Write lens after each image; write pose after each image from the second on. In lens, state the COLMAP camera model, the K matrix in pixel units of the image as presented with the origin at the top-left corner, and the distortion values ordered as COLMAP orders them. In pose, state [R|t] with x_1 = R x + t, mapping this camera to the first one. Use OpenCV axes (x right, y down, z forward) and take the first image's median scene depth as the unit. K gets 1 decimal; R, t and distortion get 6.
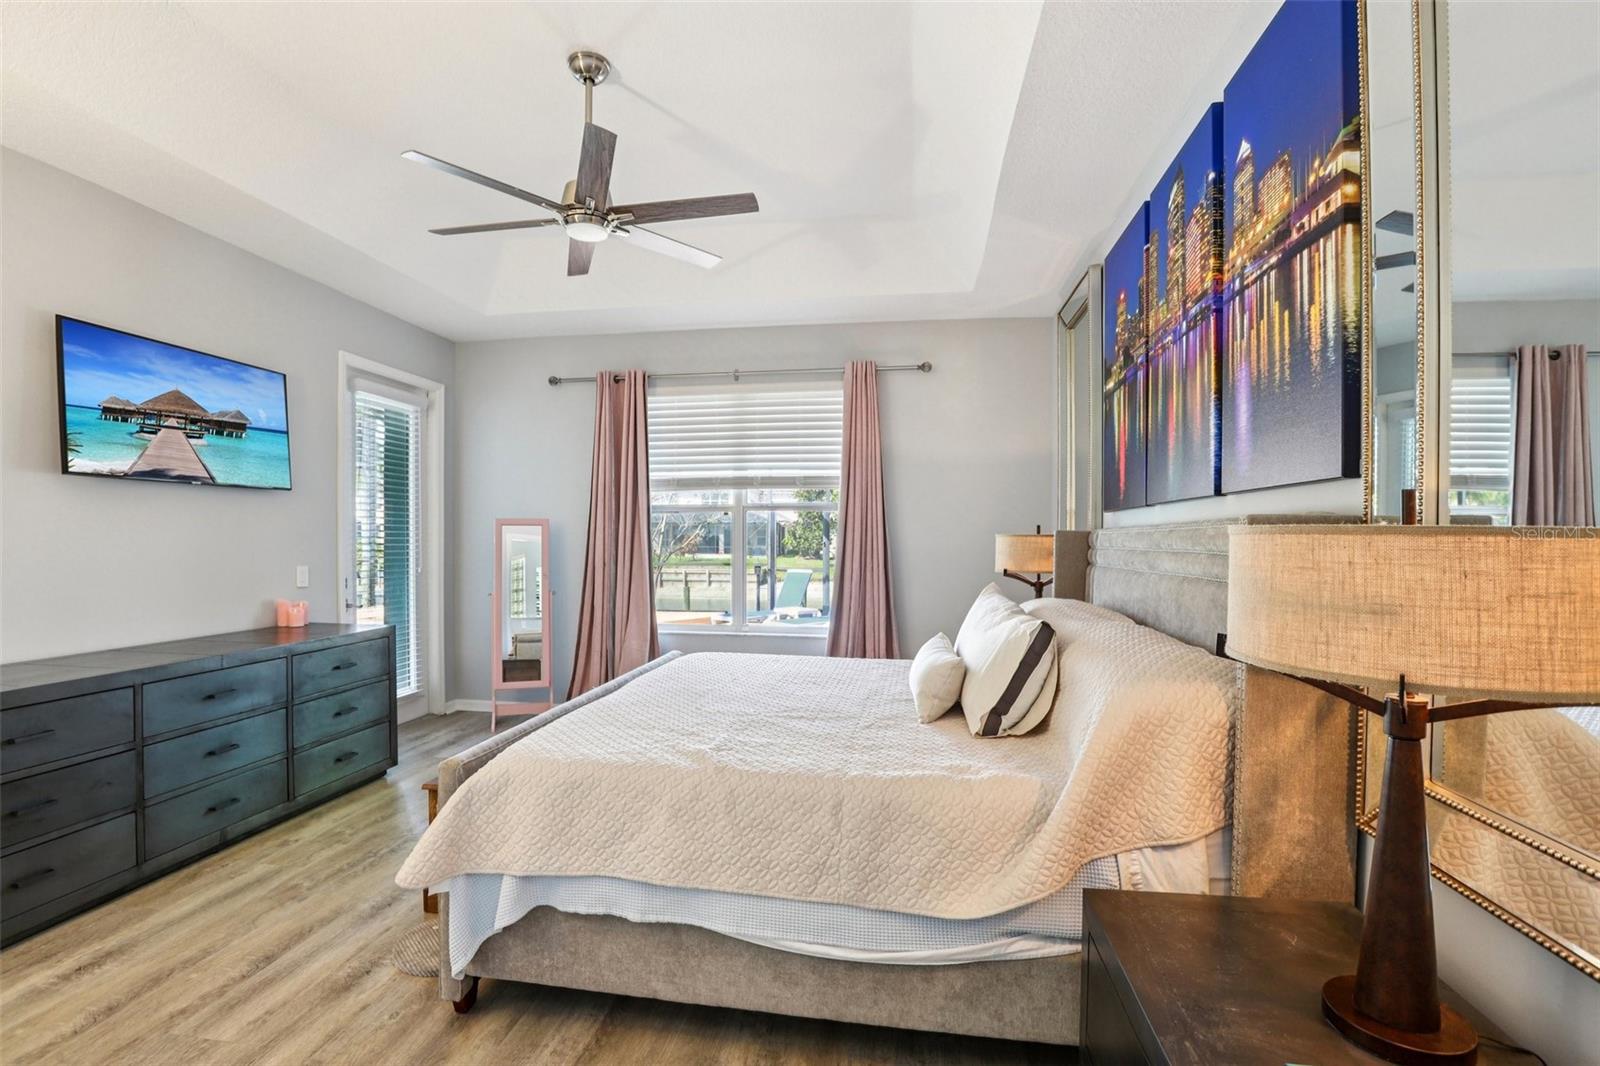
lens RADIAL K [[727.7, 0, 796.4], [0, 727.7, 541.7], [0, 0, 1]] dist [-0.053266, 0.016307]
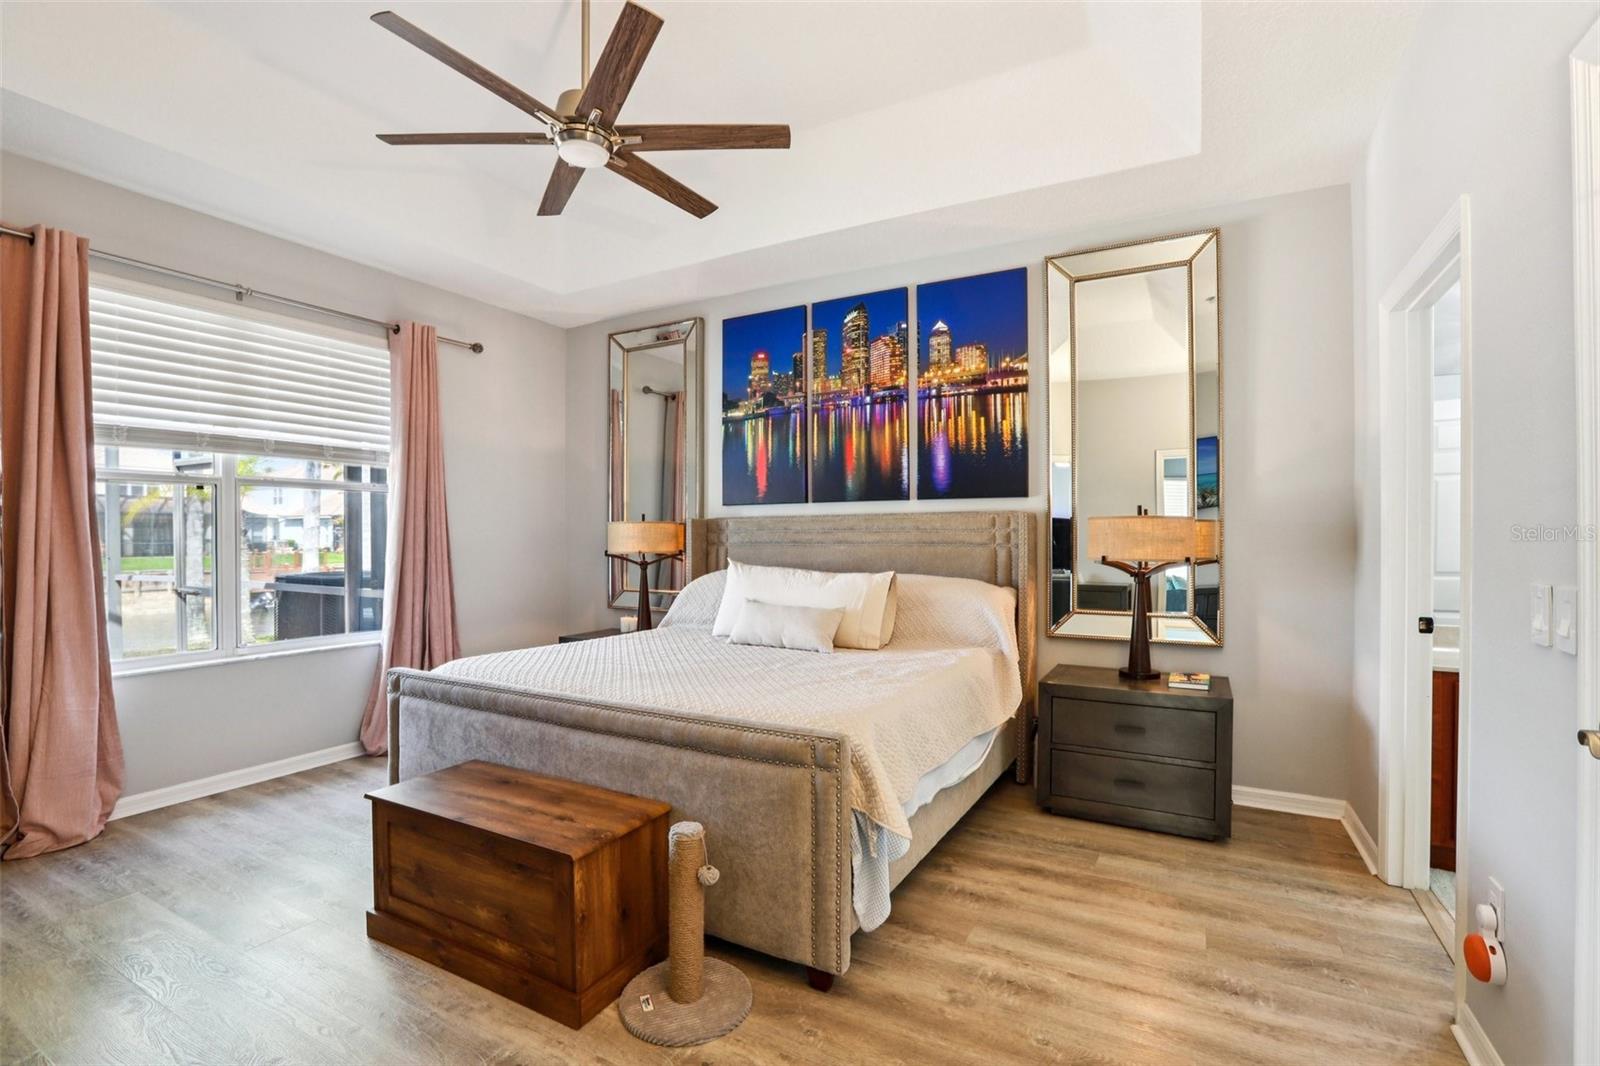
lens RADIAL K [[727.7, 0, 797.3], [0, 727.7, 533.1], [0, 0, 1]] dist [-0.053266, 0.016307]
pose [[0.349118, -0.001342, 0.937078, -0.916240], [0.007768, 0.999969, -0.001462, 0.016247], [-0.937047, 0.007789, 0.349118, 0.438474]]
